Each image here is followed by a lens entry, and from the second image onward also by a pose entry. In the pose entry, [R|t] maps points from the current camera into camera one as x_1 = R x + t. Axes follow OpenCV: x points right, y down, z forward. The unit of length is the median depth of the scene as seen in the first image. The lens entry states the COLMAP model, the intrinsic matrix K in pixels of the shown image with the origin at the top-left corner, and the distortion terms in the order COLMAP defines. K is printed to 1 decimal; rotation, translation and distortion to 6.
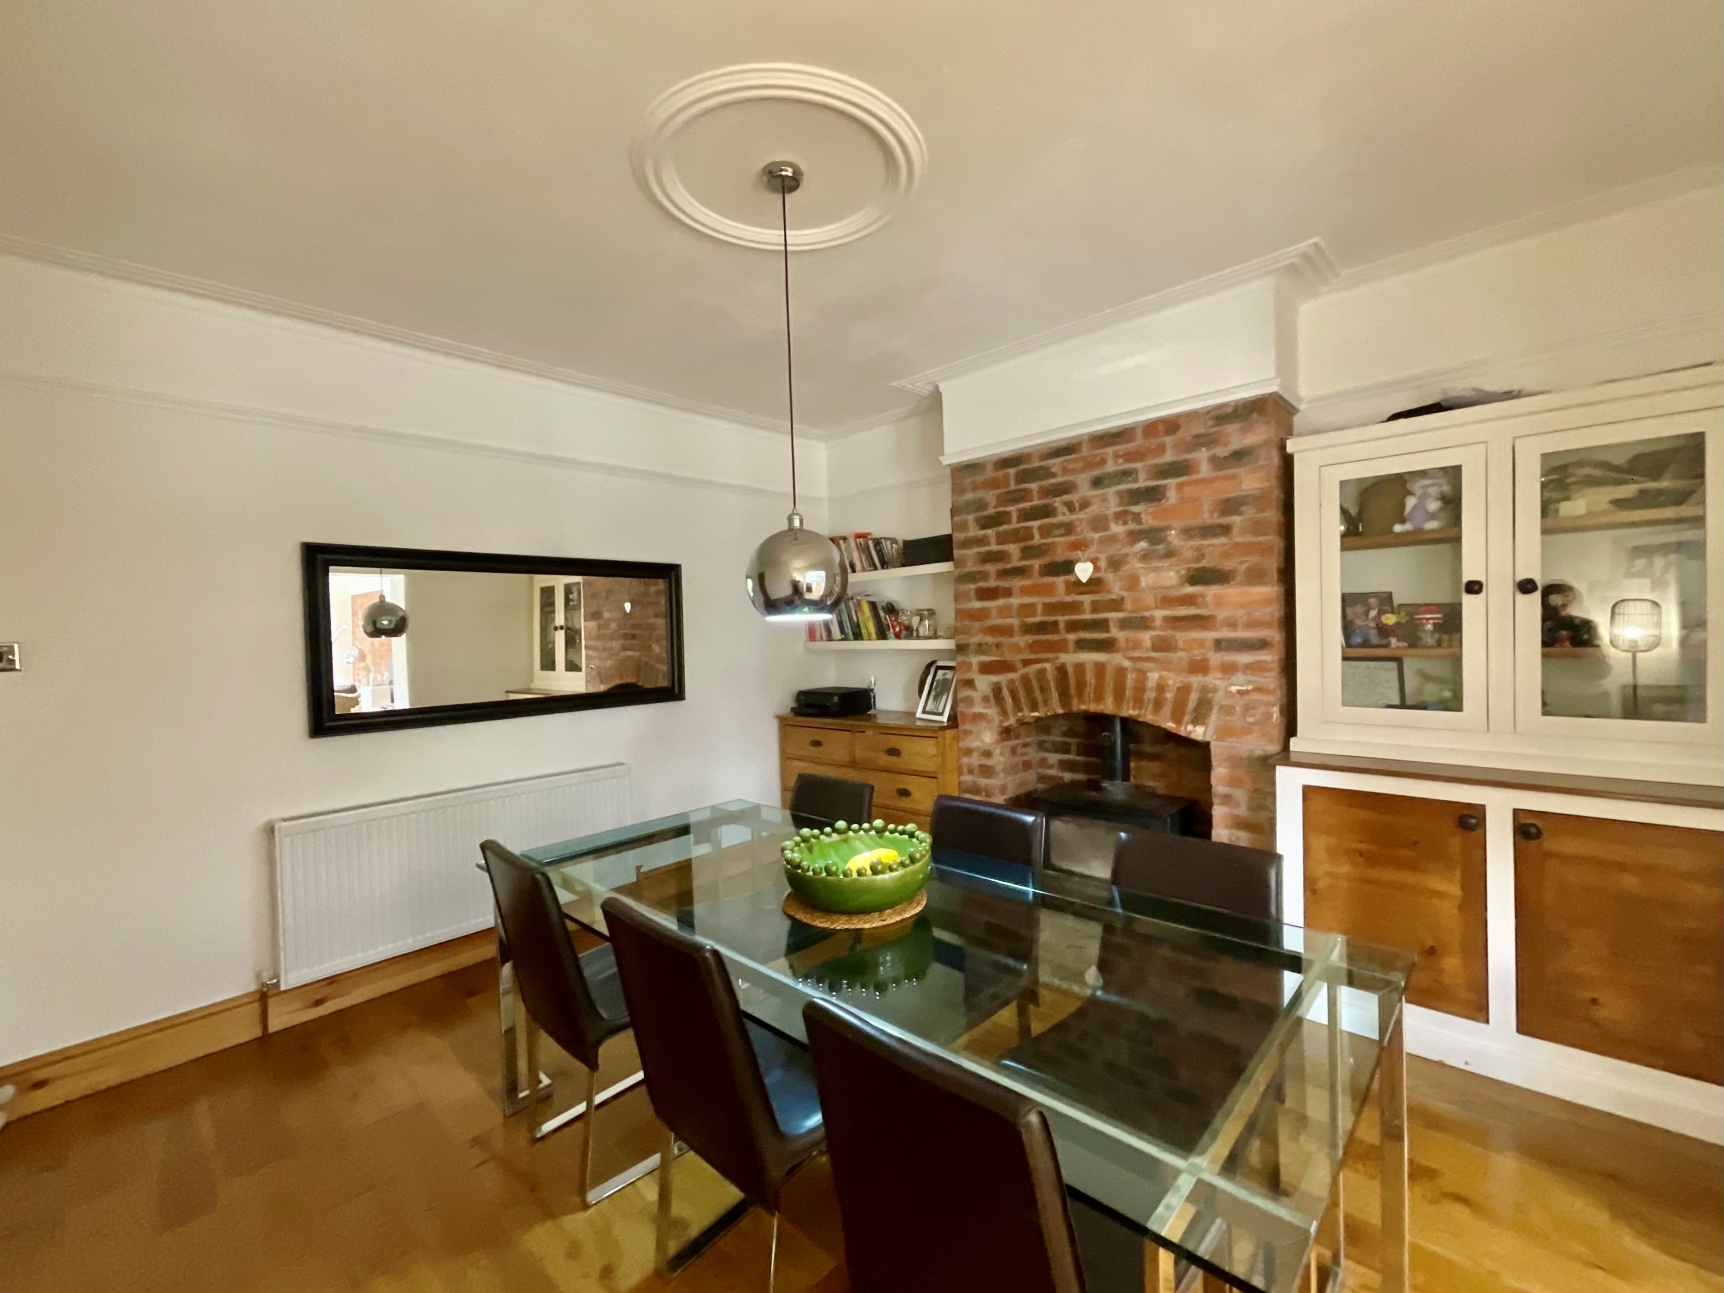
lens RADIAL K [[696.3, 0, 861.0], [0, 696.3, 649.2], [0, 0, 1]] dist [-0.001322, -0.000293]
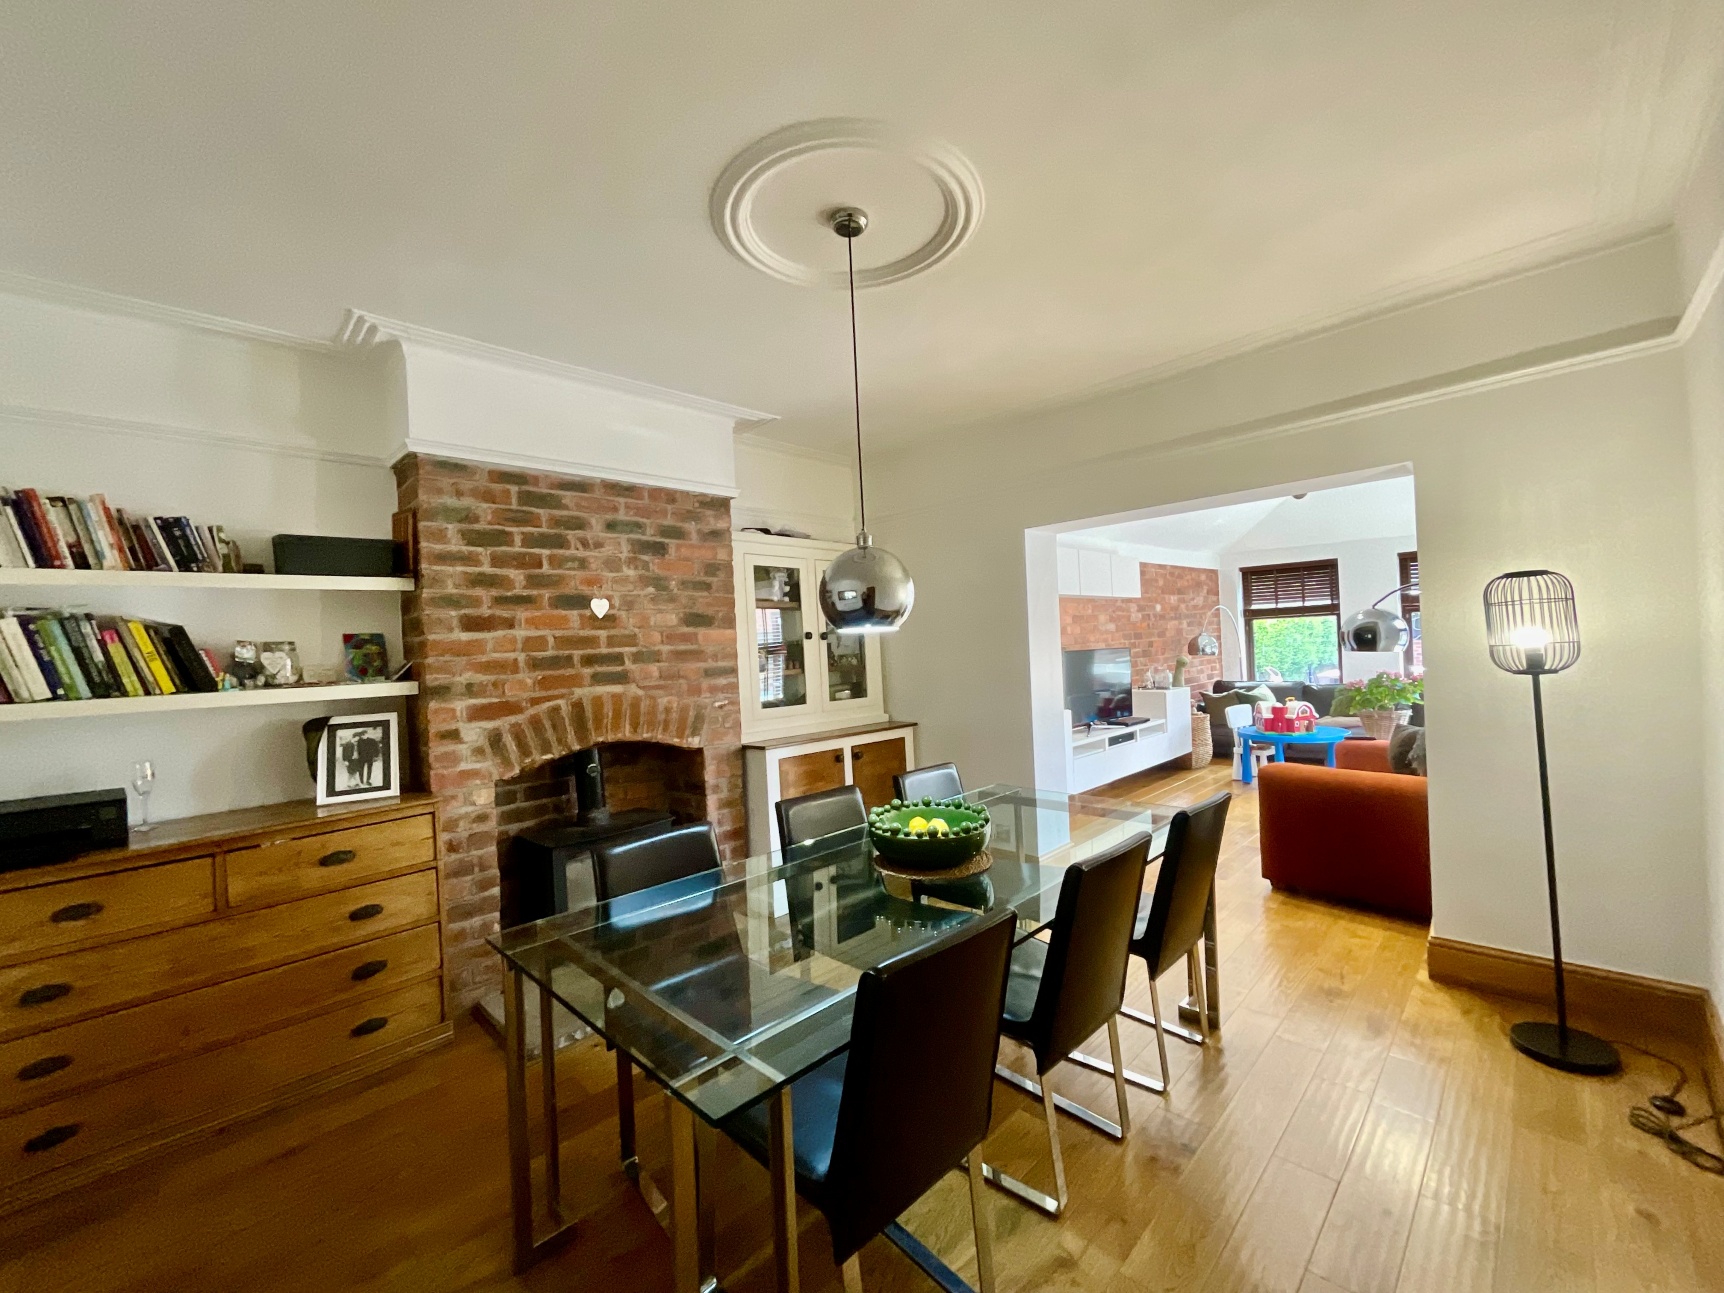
lens RADIAL K [[696.3, 0, 861.0], [0, 696.3, 649.2], [0, 0, 1]] dist [-0.001322, -0.000293]
pose [[0.047606, 0.027870, 0.998477, -0.688032], [0.071516, 0.996950, -0.031237, 0.010822], [-0.996303, 0.072894, 0.045468, 0.559882]]
